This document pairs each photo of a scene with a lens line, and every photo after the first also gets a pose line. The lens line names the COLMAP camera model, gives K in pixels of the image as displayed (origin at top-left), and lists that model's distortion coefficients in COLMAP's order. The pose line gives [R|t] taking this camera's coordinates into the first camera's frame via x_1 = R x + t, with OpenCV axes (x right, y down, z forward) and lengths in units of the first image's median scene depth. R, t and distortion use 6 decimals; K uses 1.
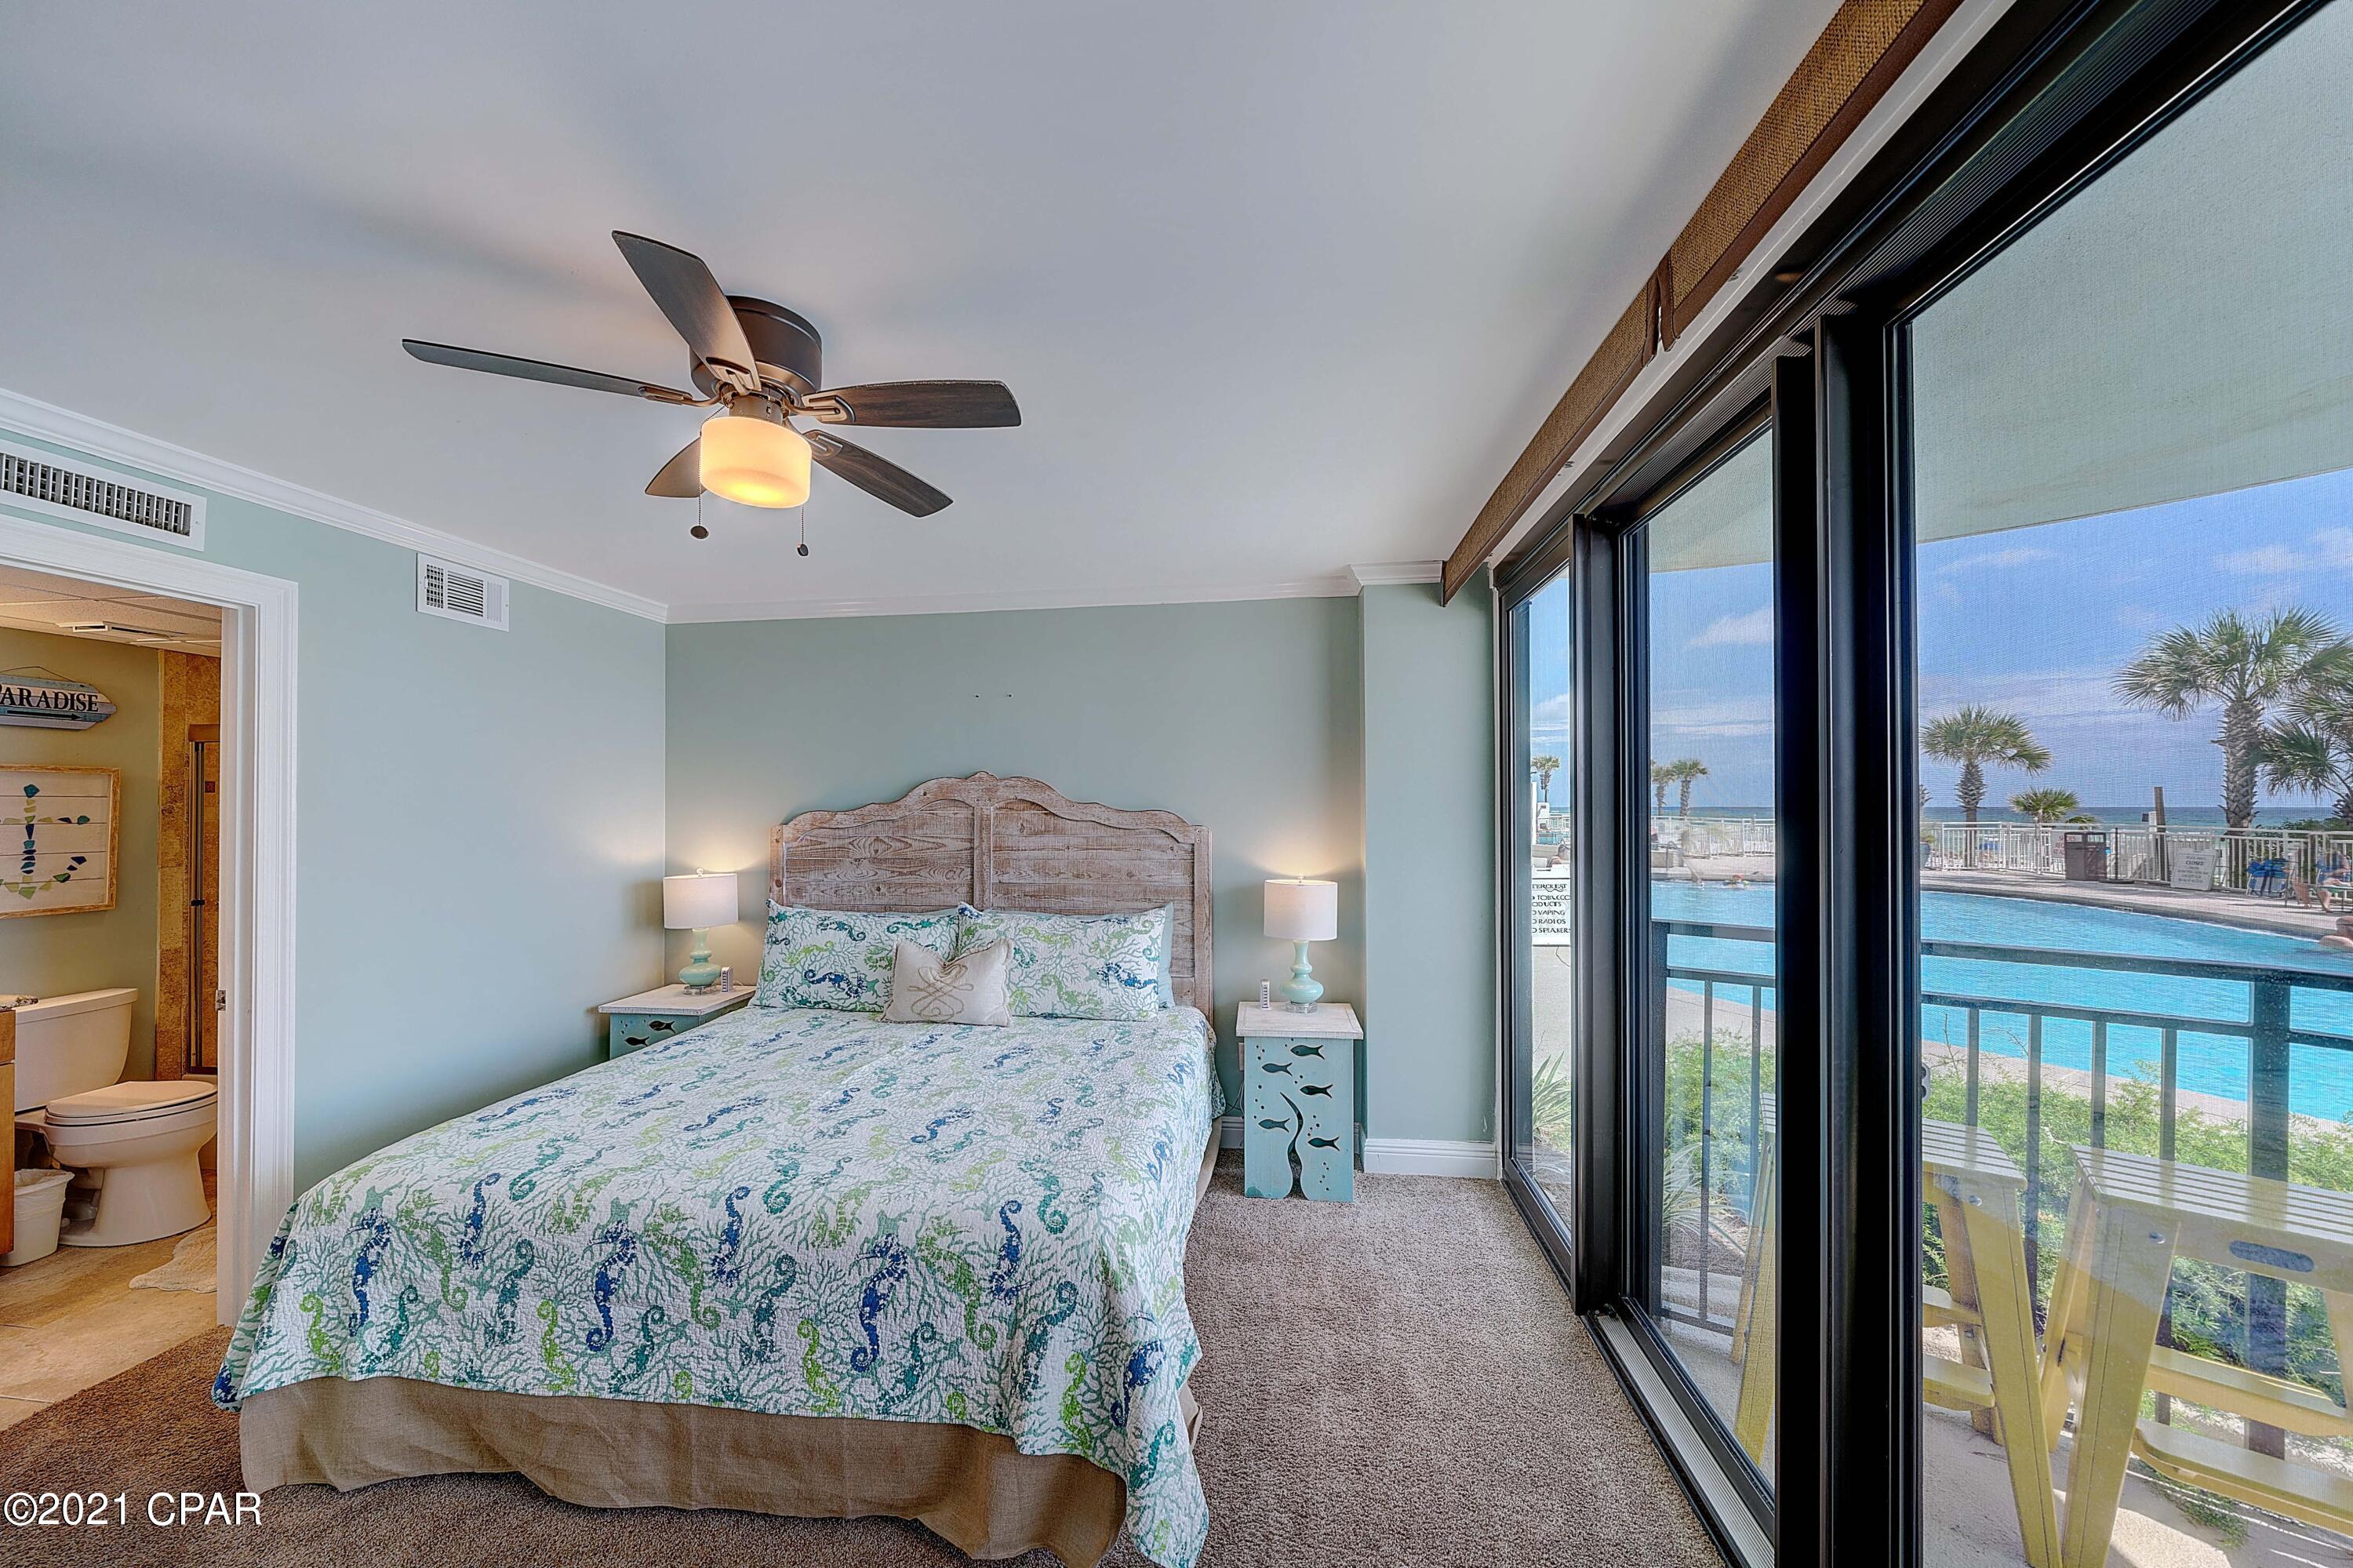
lens RADIAL K [[874.4, 0, 1171.9], [0, 874.4, 808.7], [0, 0, 1]] dist [-0.012427, 0.003444]
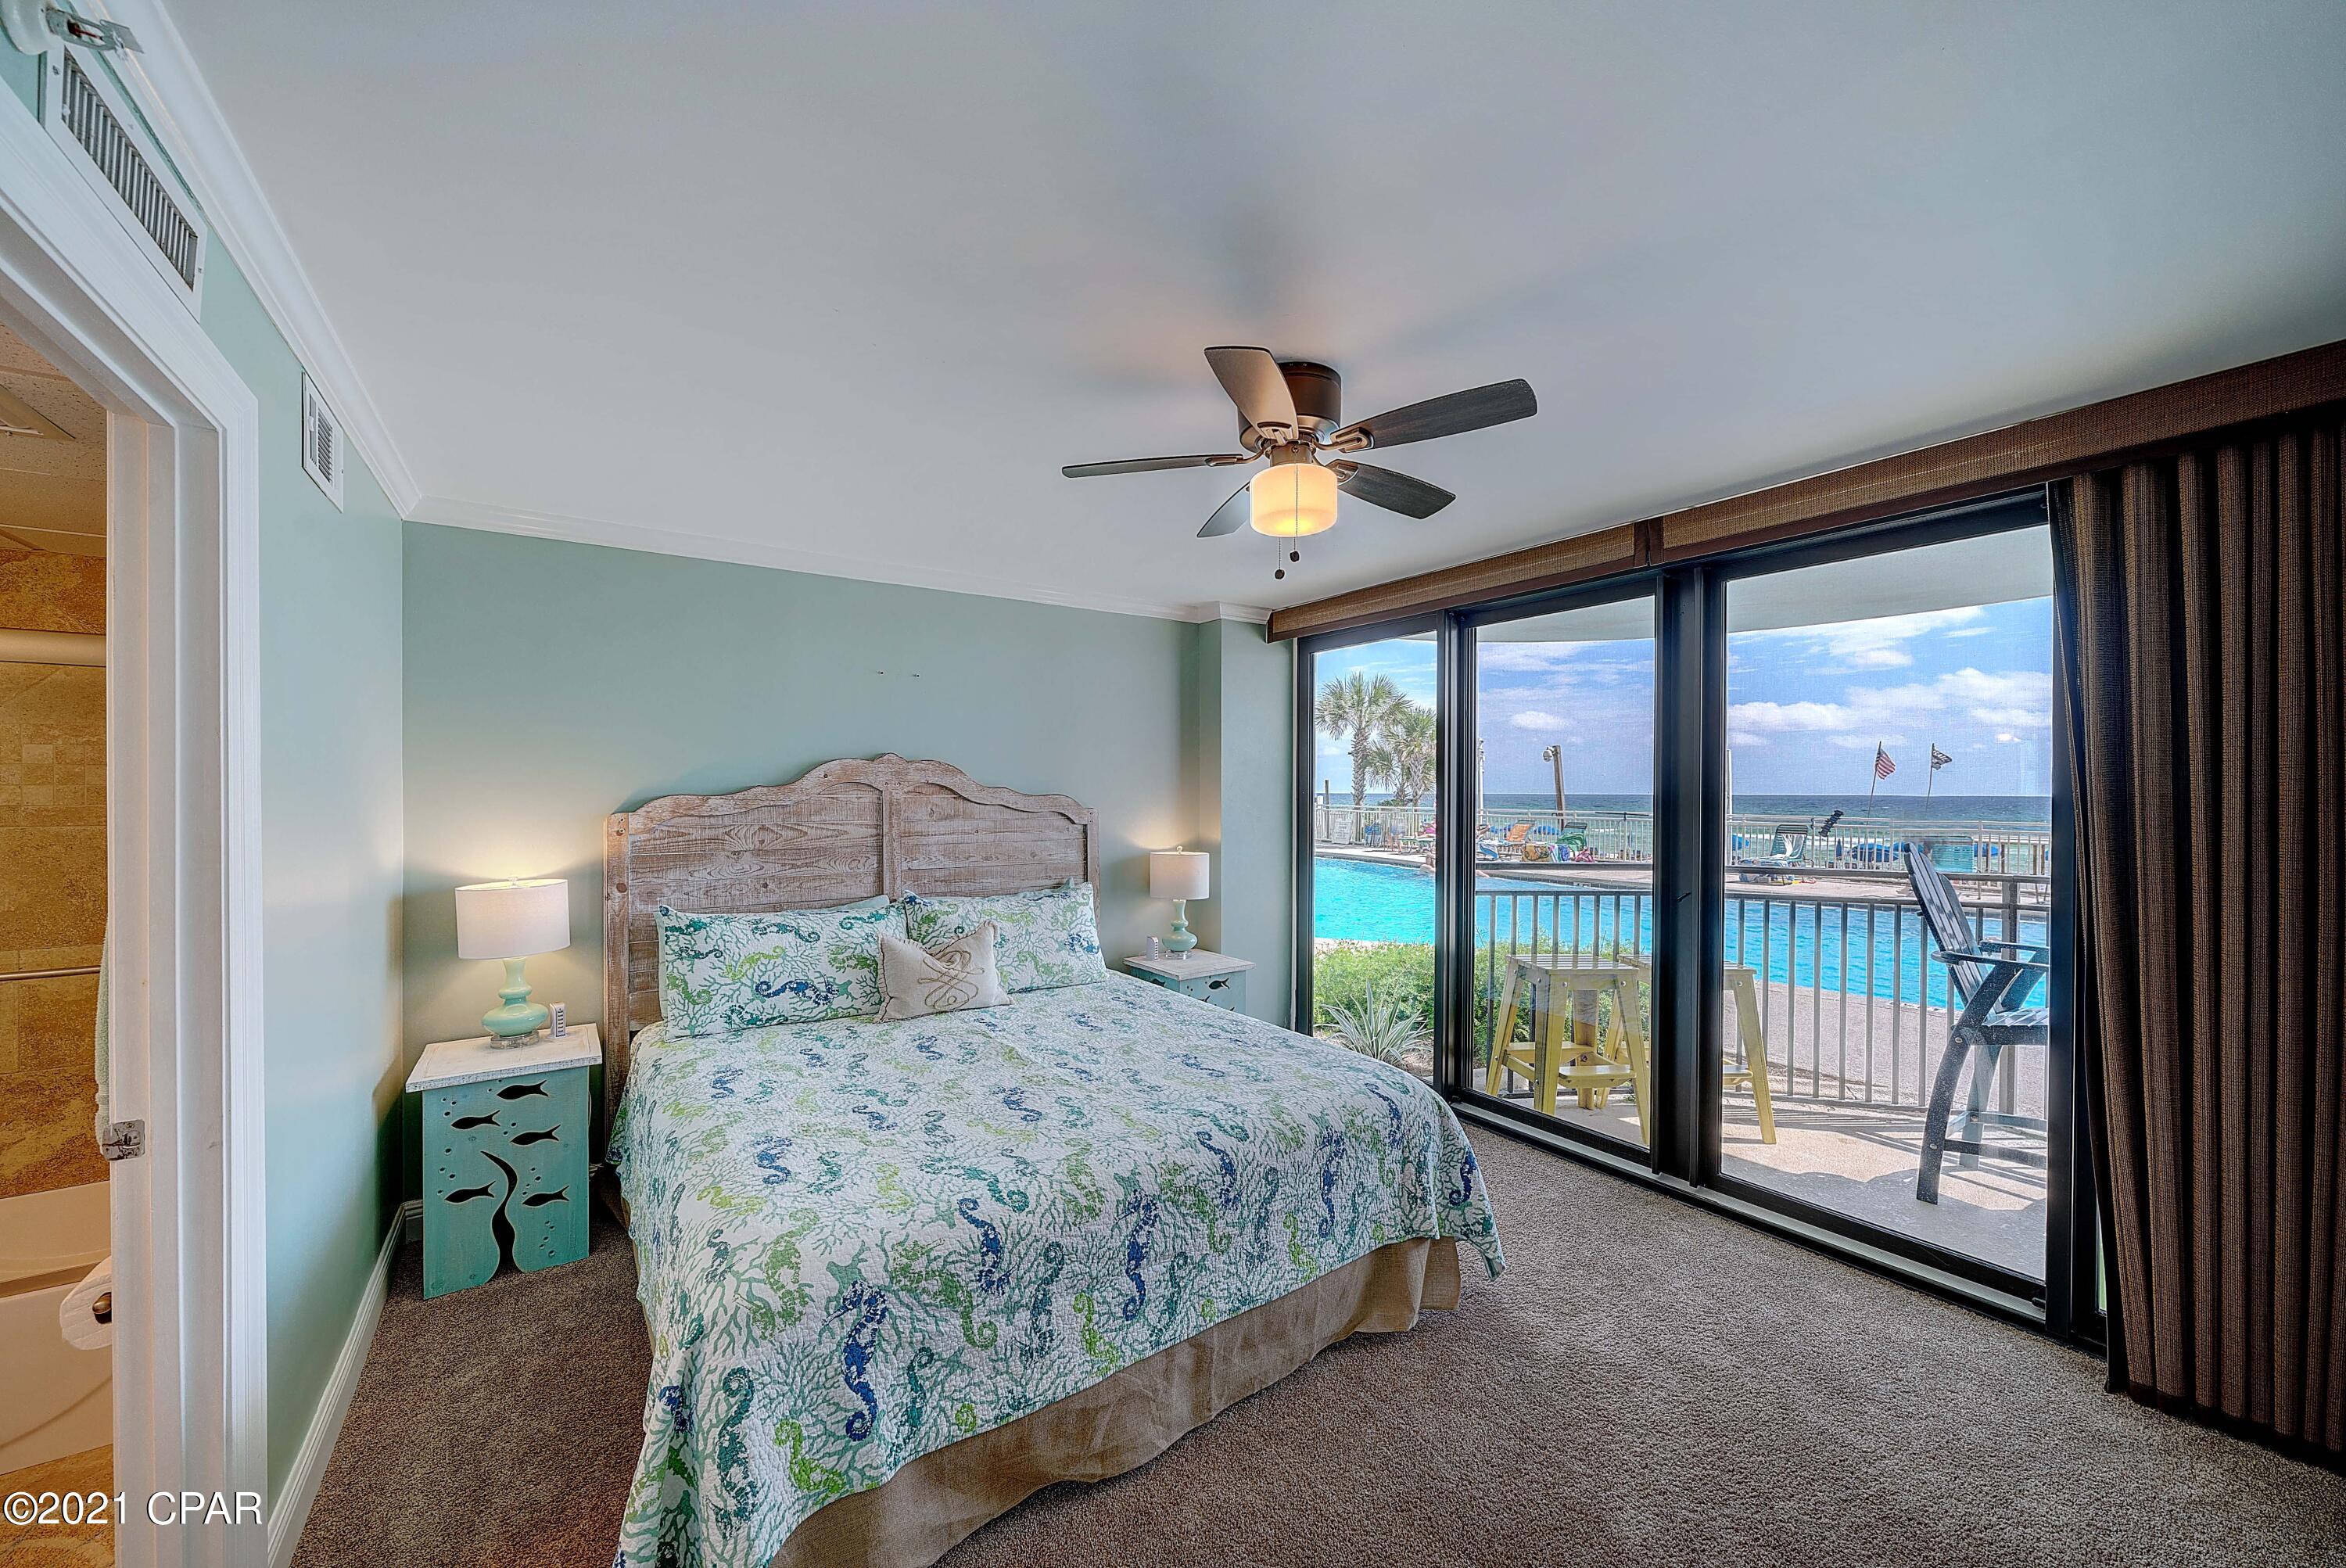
lens RADIAL K [[861.1, 0, 1170.5], [0, 861.1, 810.3], [0, 0, 1]] dist [-0.002075, -0.000047]
pose [[0.743551, -0.011170, 0.668586, -1.248519], [-0.002075, 0.999817, 0.019011, 0.001911], [-0.668676, -0.015523, 0.743392, 0.209955]]
